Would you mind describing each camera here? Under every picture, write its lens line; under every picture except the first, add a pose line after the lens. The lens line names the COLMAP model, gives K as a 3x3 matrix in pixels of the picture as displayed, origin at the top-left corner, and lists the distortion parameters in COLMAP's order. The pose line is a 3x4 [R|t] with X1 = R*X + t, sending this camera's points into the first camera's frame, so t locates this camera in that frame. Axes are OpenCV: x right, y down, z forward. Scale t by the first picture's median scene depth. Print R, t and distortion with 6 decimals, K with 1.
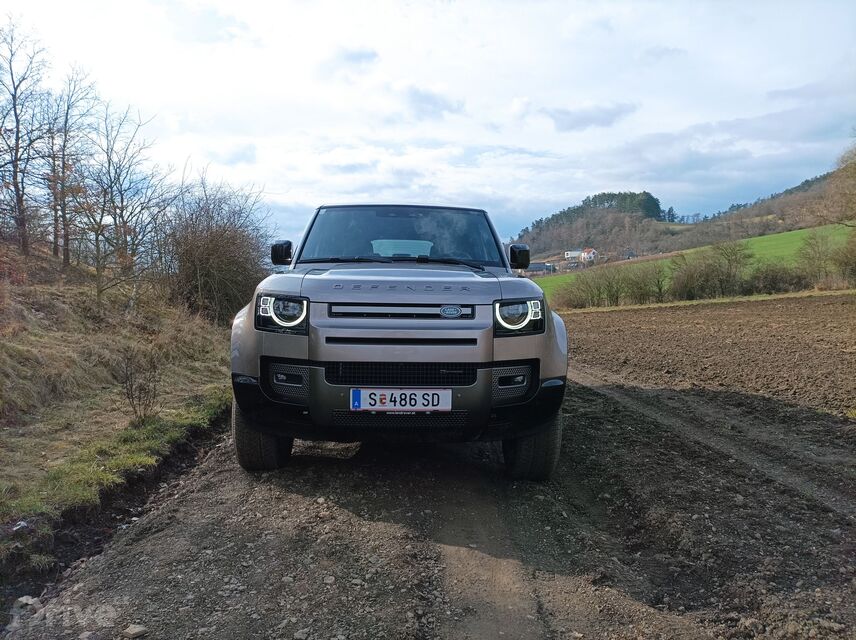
lens RADIAL K [[647.4, 0, 424.6], [0, 647.4, 316.3], [0, 0, 1]] dist [0.044066, -0.007767]
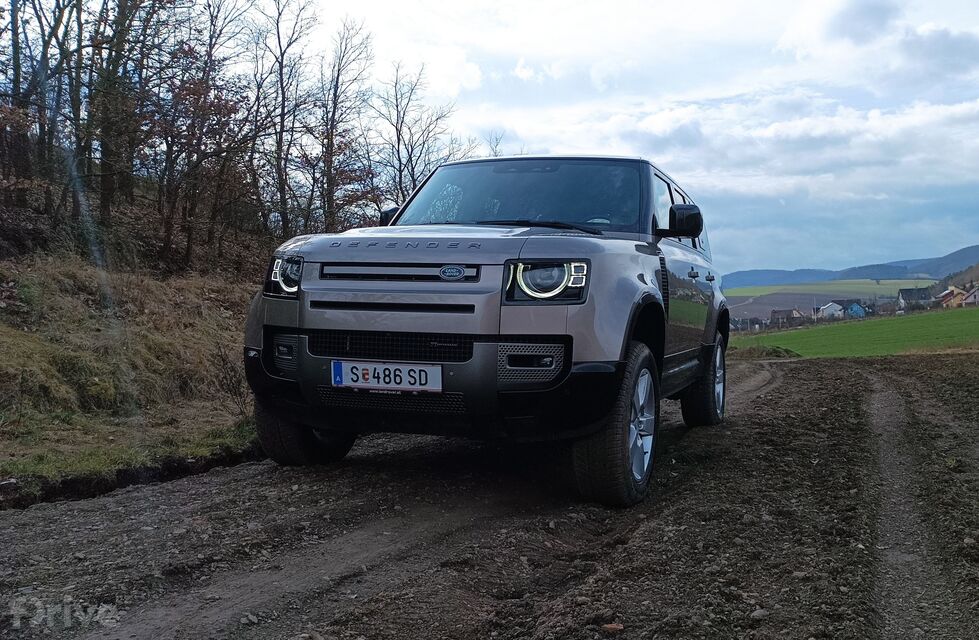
lens RADIAL K [[961.9, 0, 537.9], [0, 961.9, 325.0], [0, 0, 1]] dist [0.044625, 0.000000]
pose [[0.940774, 0.015269, -0.338690, 0.556499], [-0.025288, 0.999363, -0.025189, 0.086659], [0.338090, 0.032262, 0.940561, -0.107432]]
